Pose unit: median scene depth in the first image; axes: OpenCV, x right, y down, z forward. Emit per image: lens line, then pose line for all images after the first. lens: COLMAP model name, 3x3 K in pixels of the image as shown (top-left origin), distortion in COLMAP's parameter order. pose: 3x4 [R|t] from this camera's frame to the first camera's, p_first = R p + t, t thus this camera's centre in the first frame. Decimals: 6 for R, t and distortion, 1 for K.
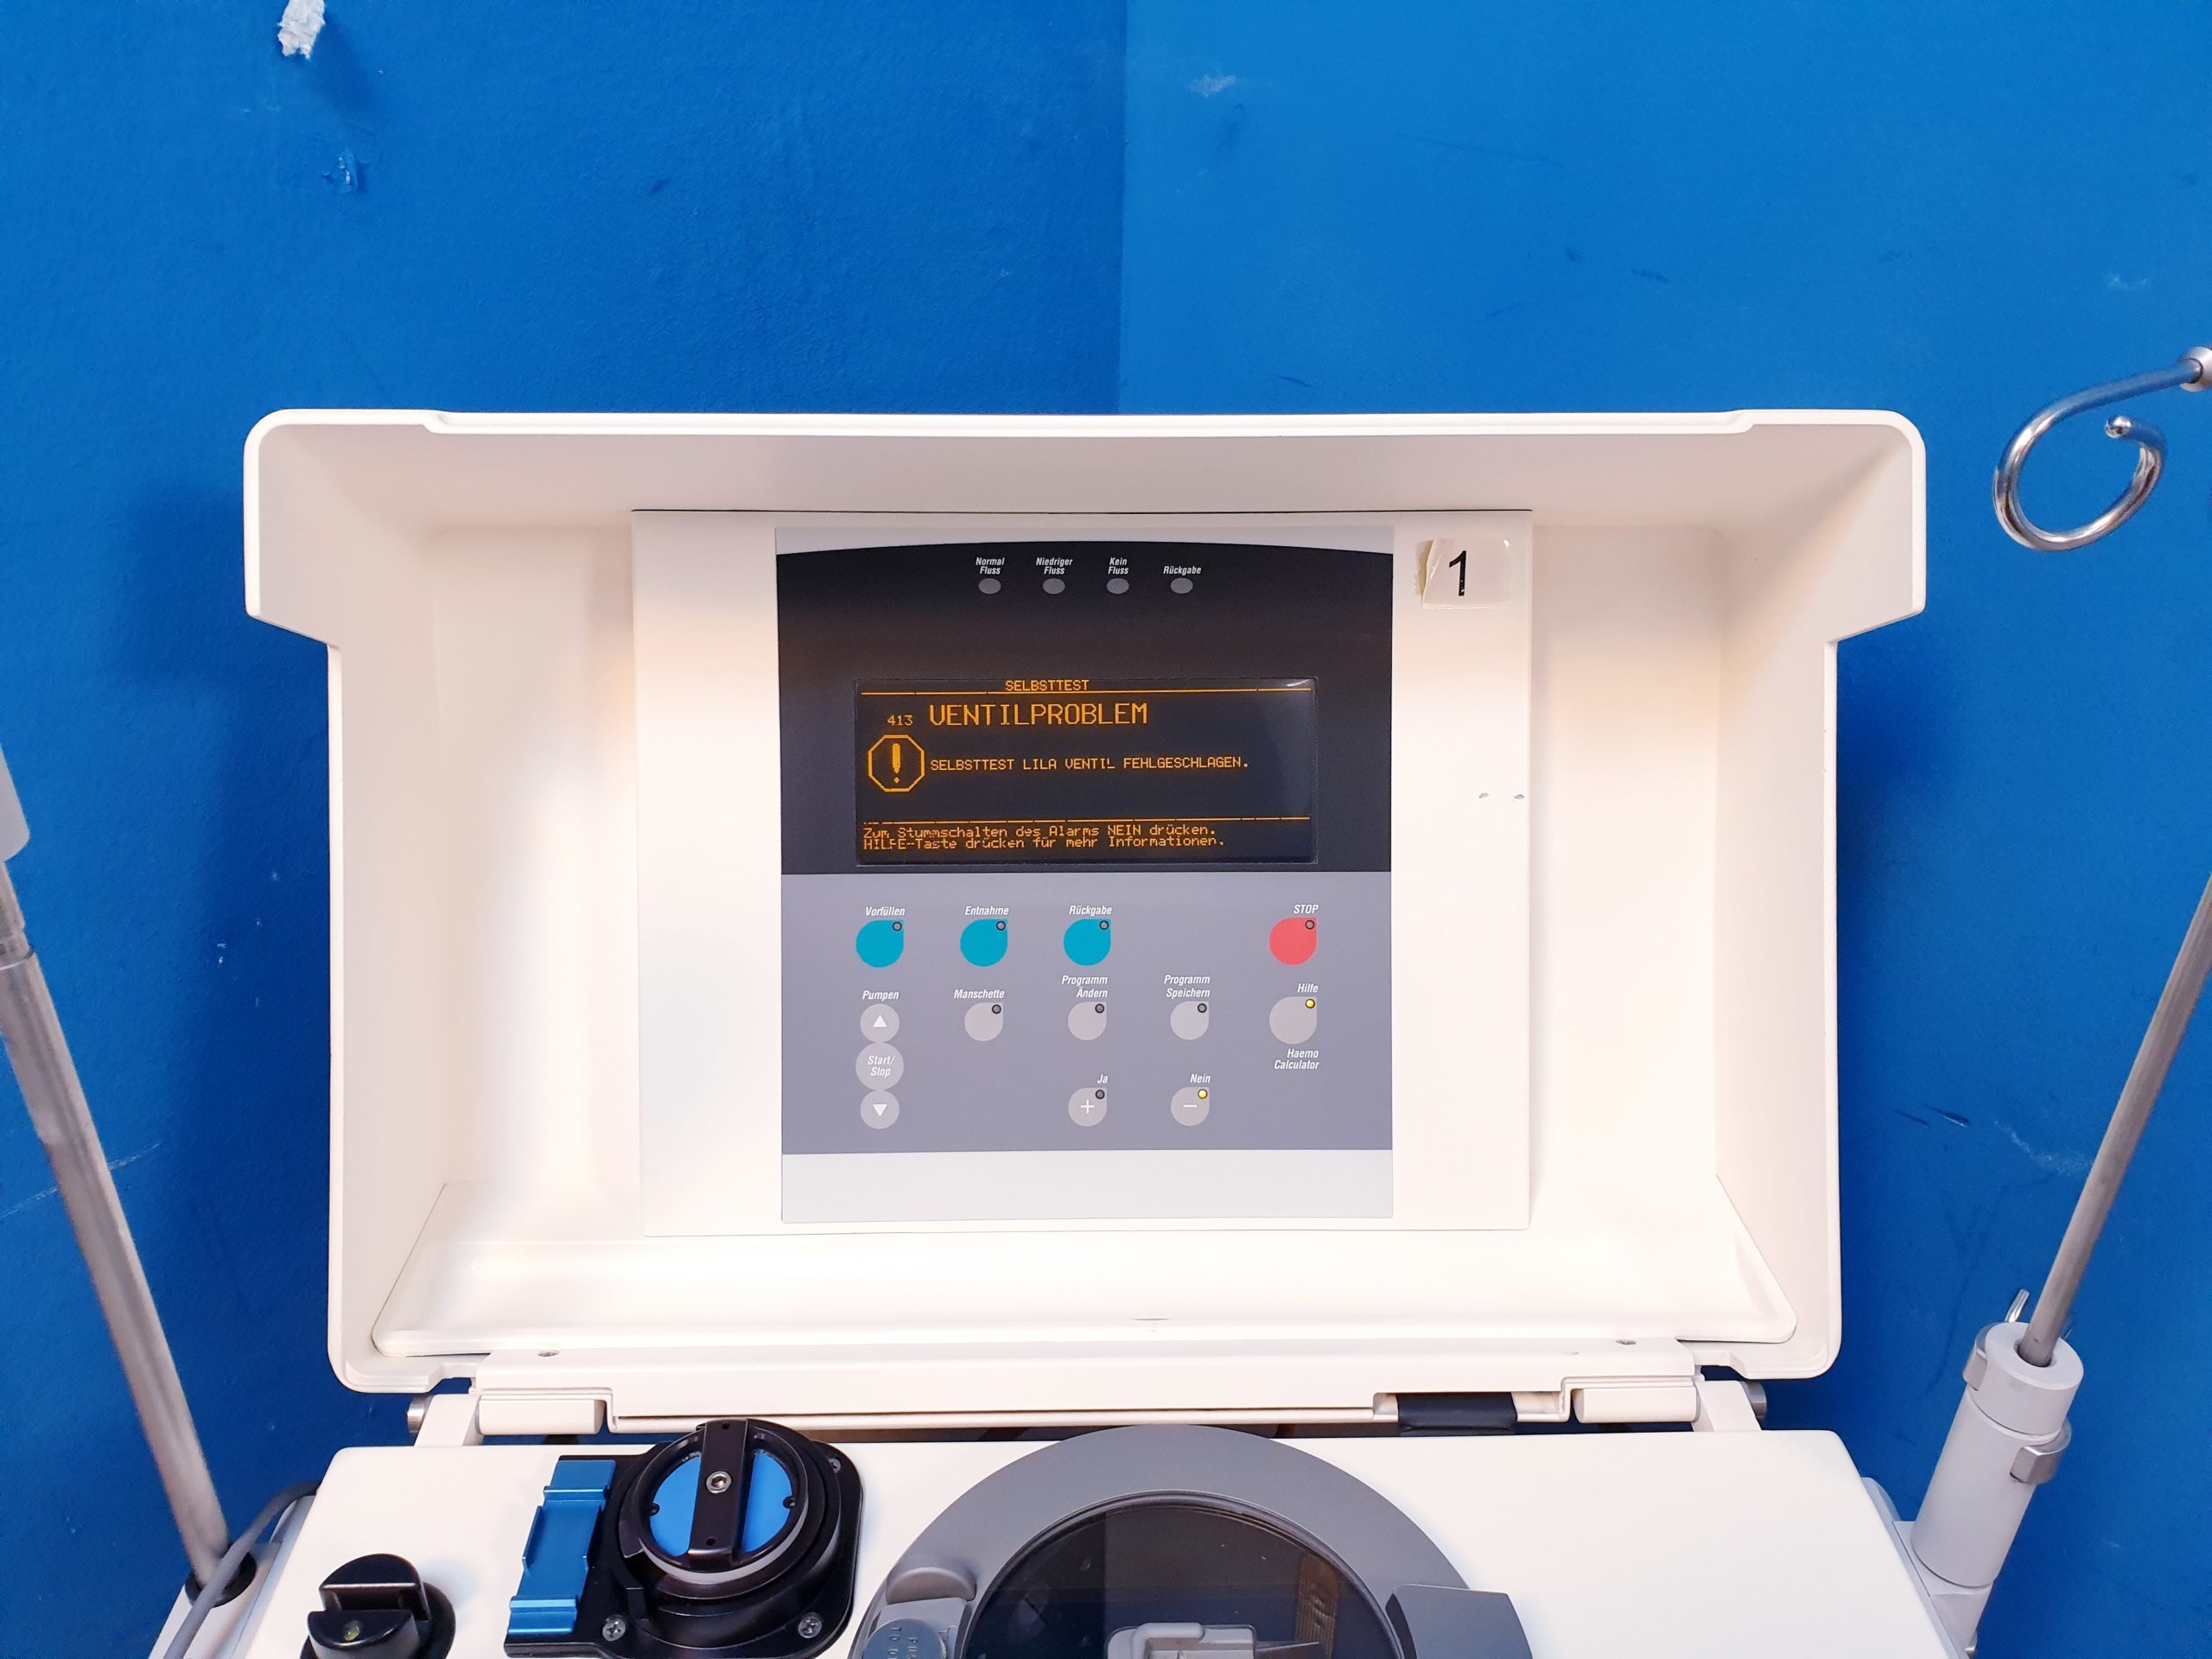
lens RADIAL K [[1736.1, 0, 1083.0], [0, 1736.1, 827.1], [0, 0, 1]] dist [-0.001495, 0.019292]
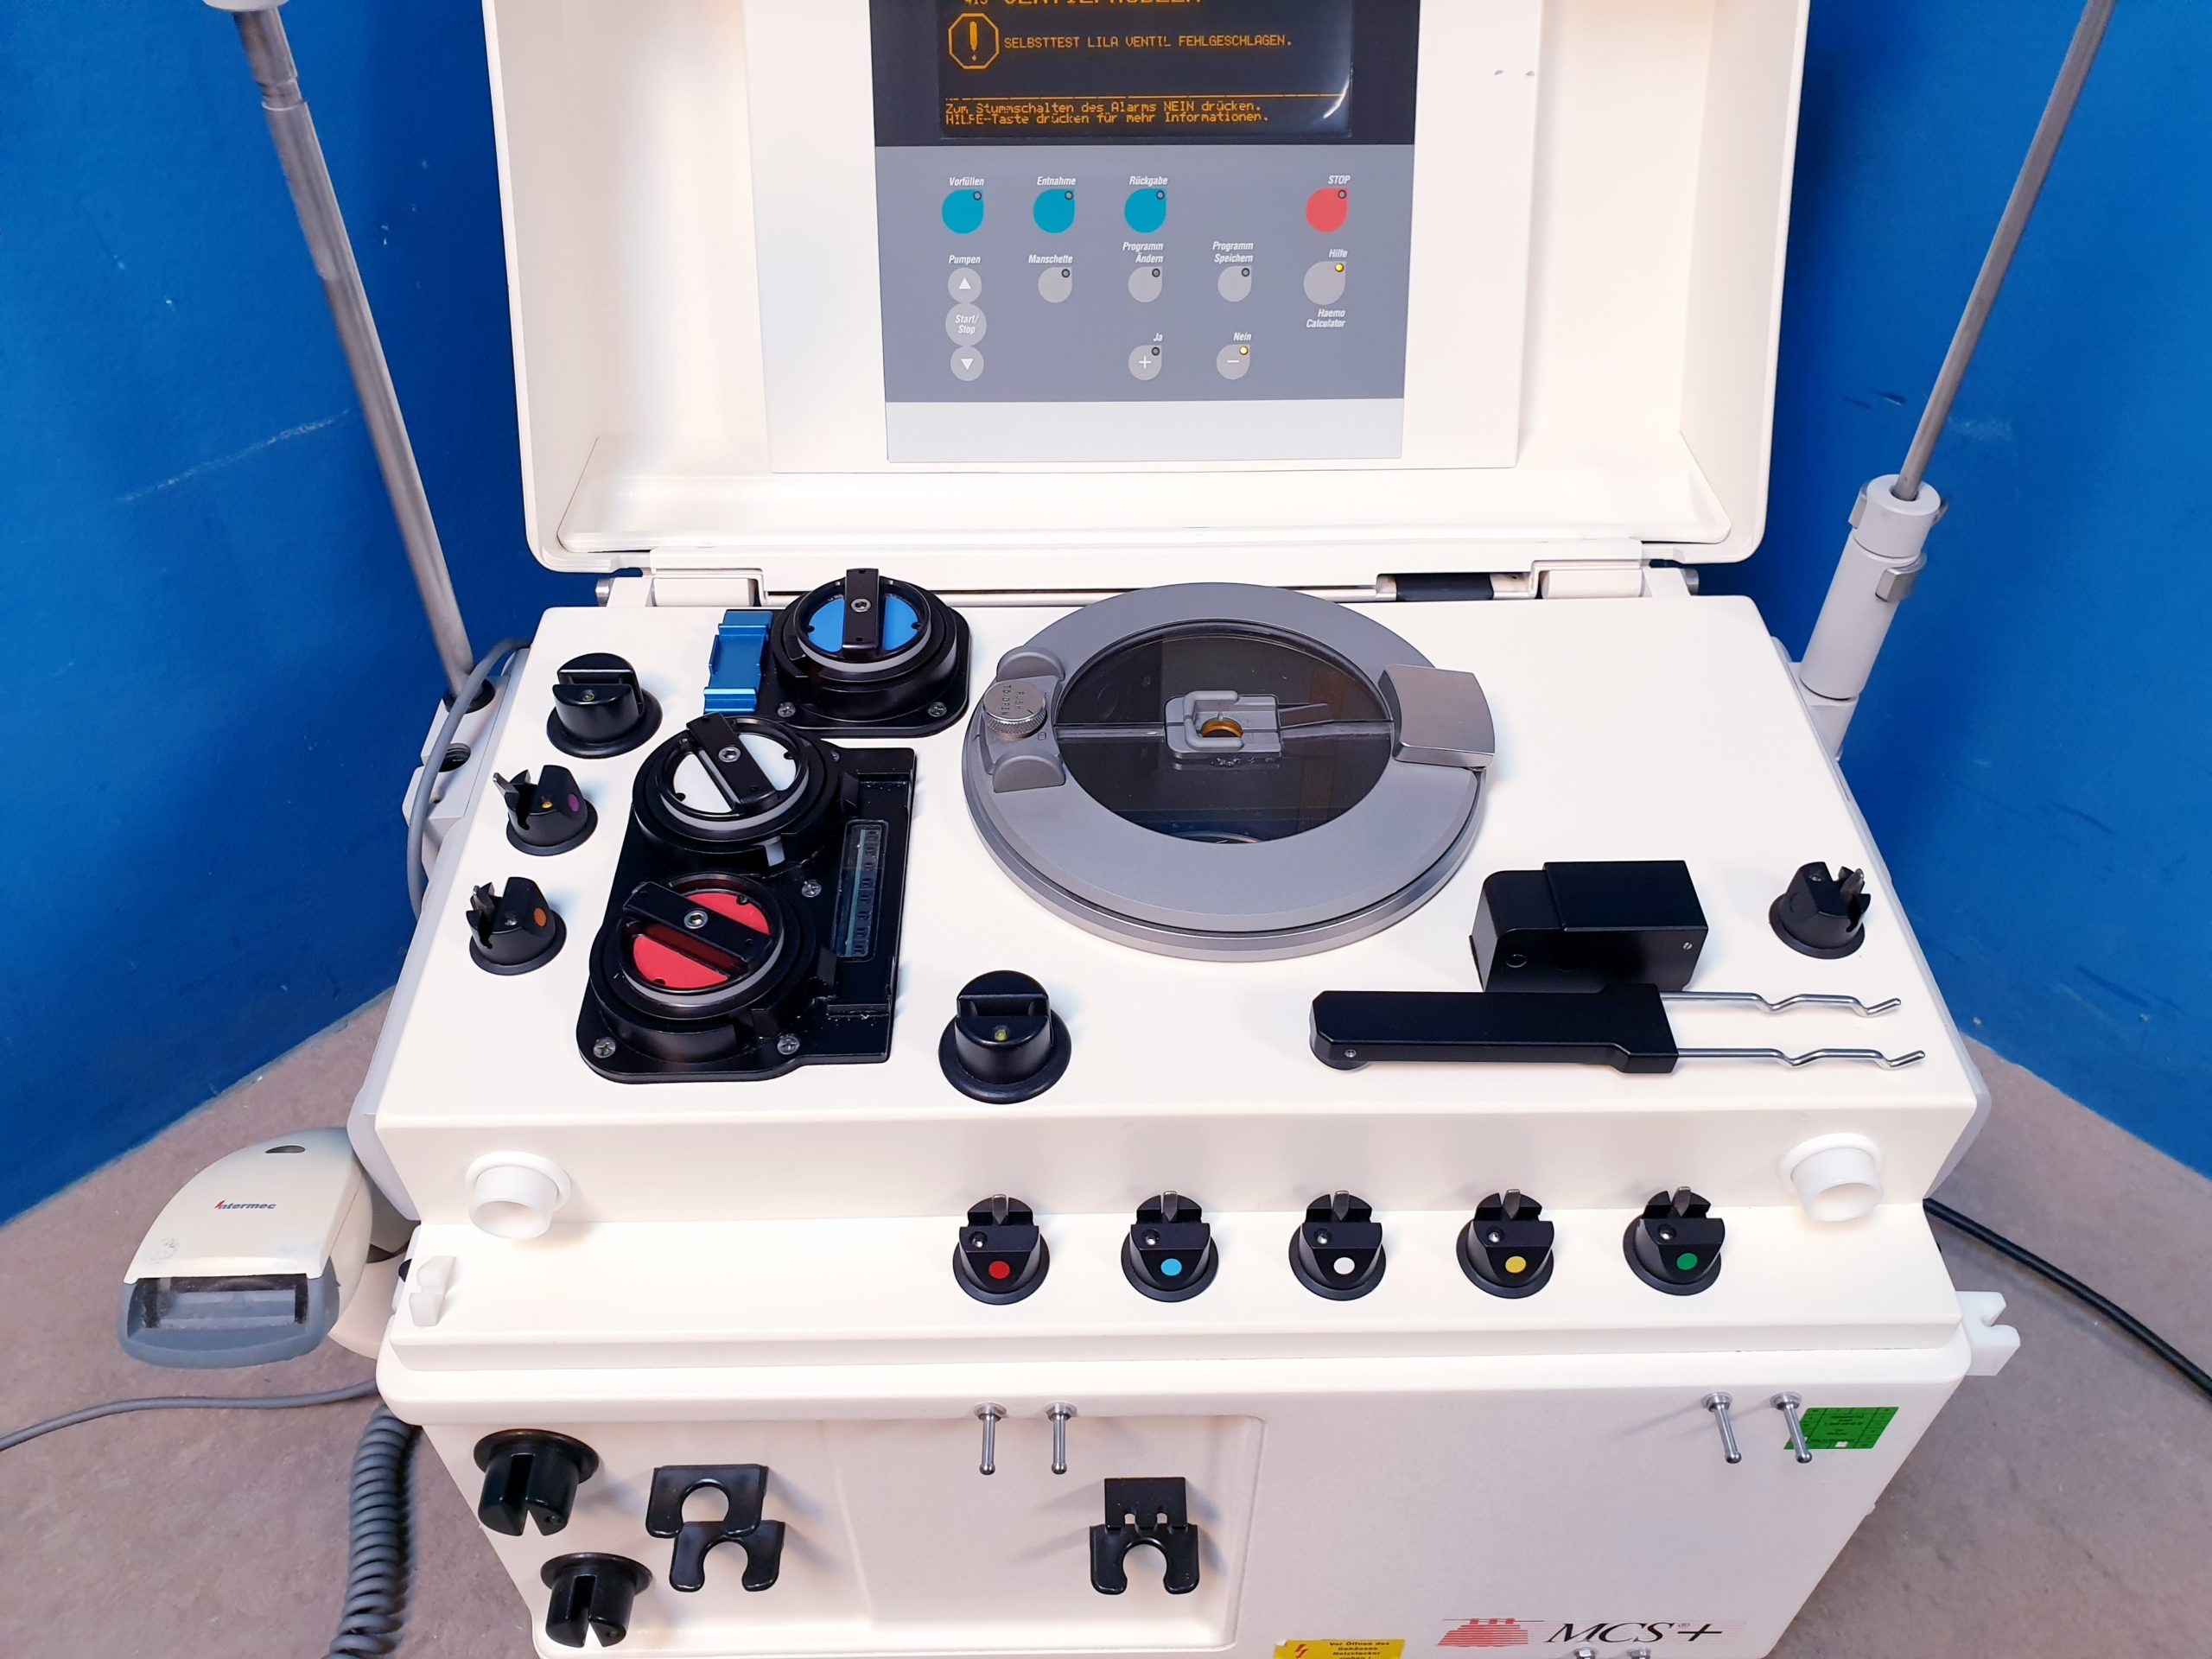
lens RADIAL K [[1736.1, 0, 1105.9], [0, 1736.1, 831.2], [0, 0, 1]] dist [-0.001495, 0.019292]
pose [[0.999990, -0.000748, -0.004442, -0.018856], [0.001860, 0.966700, 0.255907, 0.172356], [0.004103, -0.255912, 0.966691, -0.217225]]
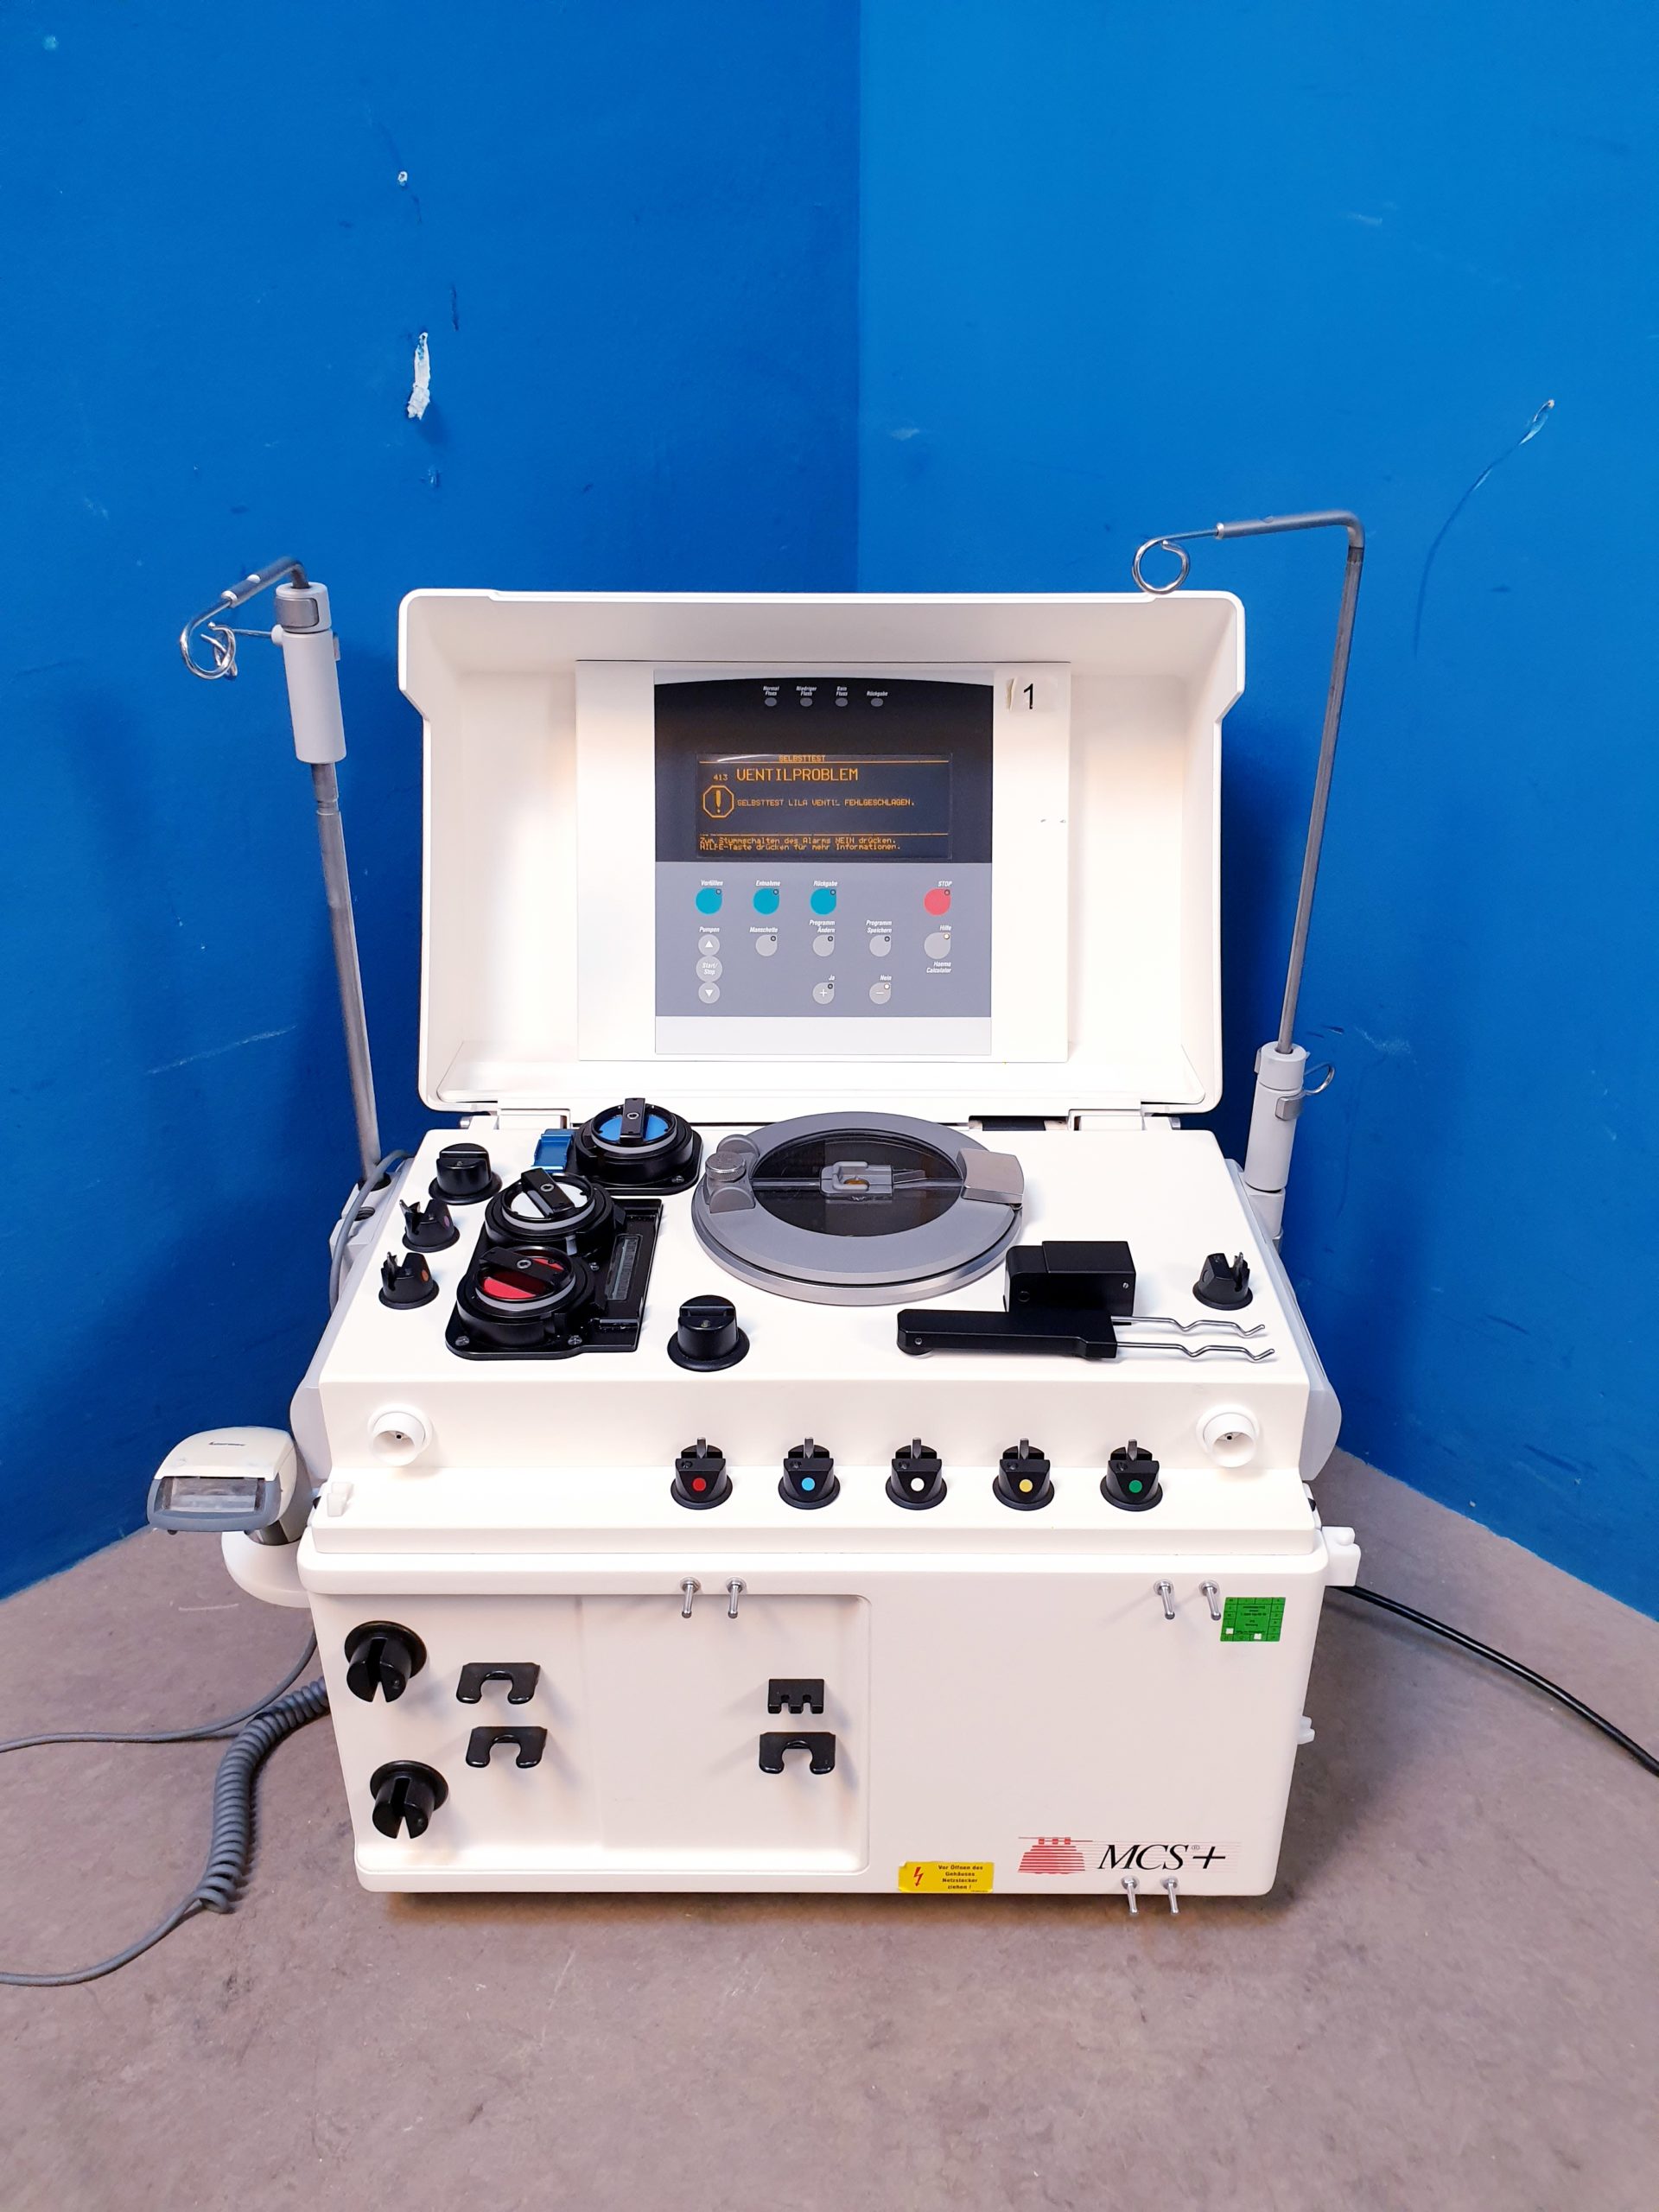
lens RADIAL K [[1736.1, 0, 845.2], [0, 1736.1, 1100.9], [0, 0, 1]] dist [-0.001495, 0.019292]
pose [[0.999784, 0.005698, -0.019962, 0.063302], [-0.006518, 0.999128, -0.041232, 0.355507], [0.019710, 0.041353, 0.998950, -0.805976]]
